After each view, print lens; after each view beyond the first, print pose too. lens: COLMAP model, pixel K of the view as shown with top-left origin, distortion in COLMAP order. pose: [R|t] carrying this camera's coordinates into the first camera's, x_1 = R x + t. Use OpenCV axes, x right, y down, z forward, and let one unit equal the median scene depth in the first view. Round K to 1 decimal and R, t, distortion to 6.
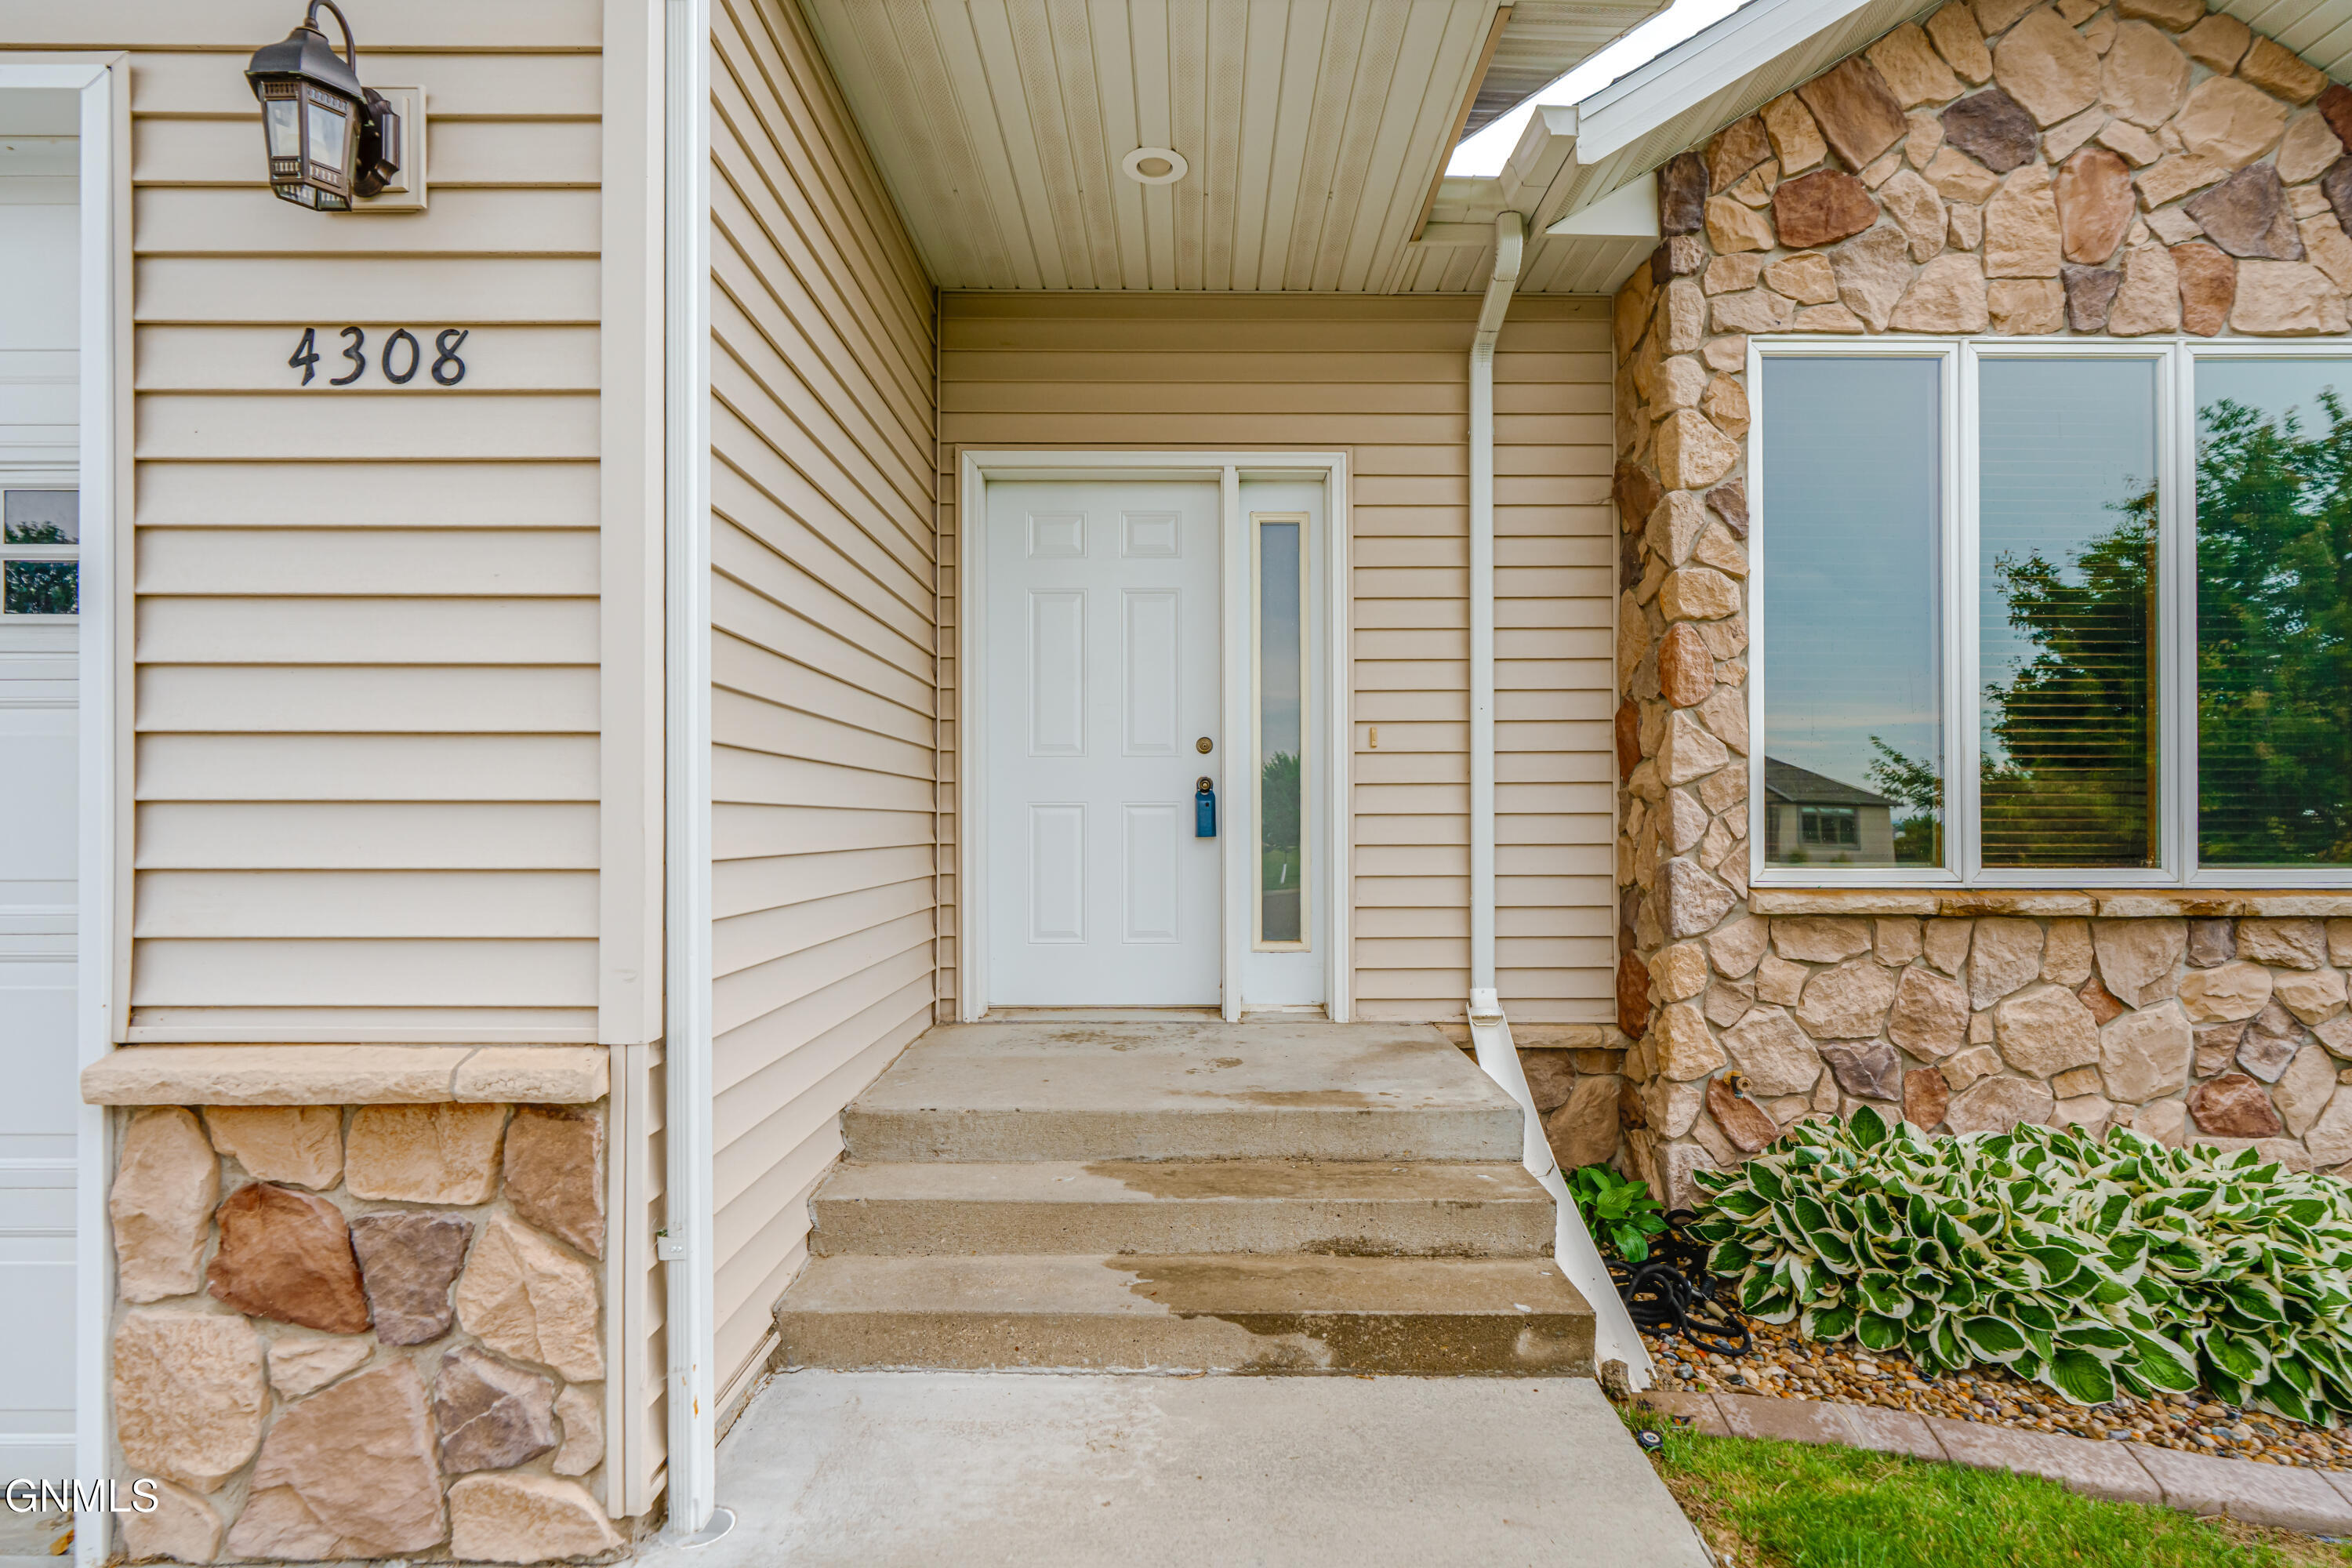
lens RADIAL K [[1184.4, 0, 1190.2], [0, 1184.4, 814.0], [0, 0, 1]] dist [0.002798, -0.001339]
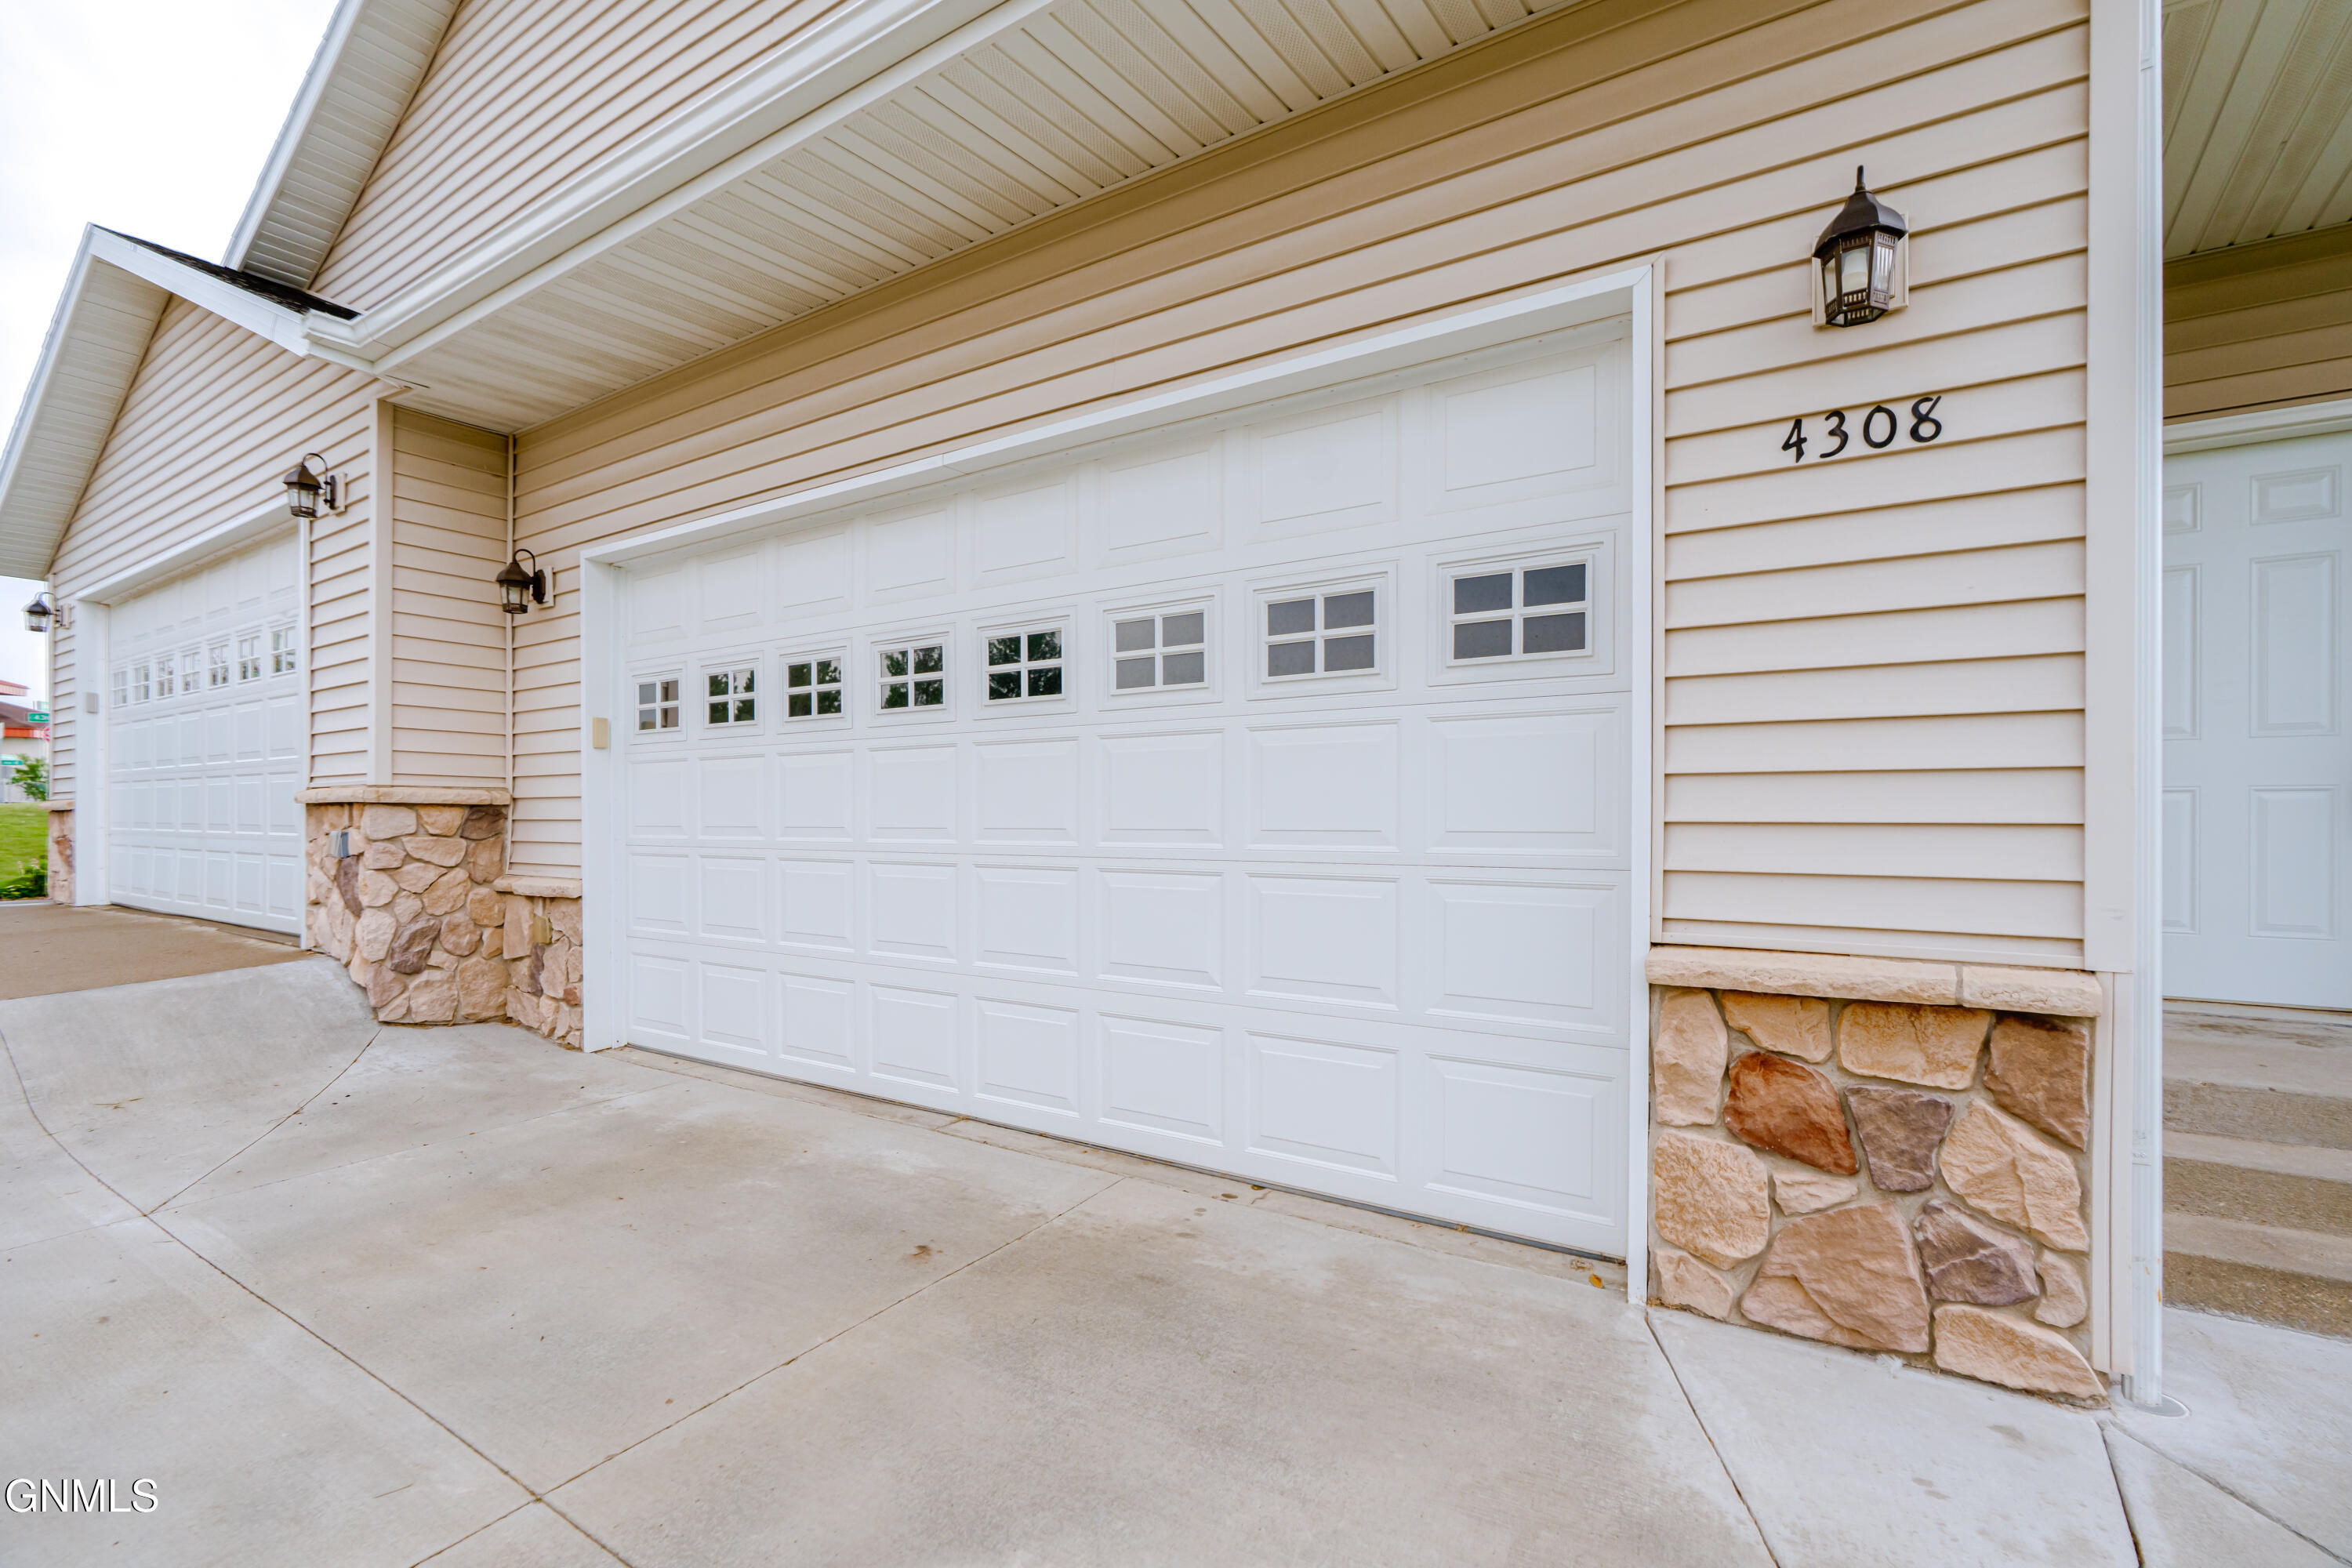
lens RADIAL K [[1080.6, 0, 1183.3], [0, 1080.6, 822.7], [0, 0, 1]] dist [-0.003741, 0.001425]
pose [[0.832610, 0.003940, -0.553846, -0.652784], [-0.004045, 0.999991, 0.001032, 0.048448], [0.553846, 0.001381, 0.832618, -0.405301]]
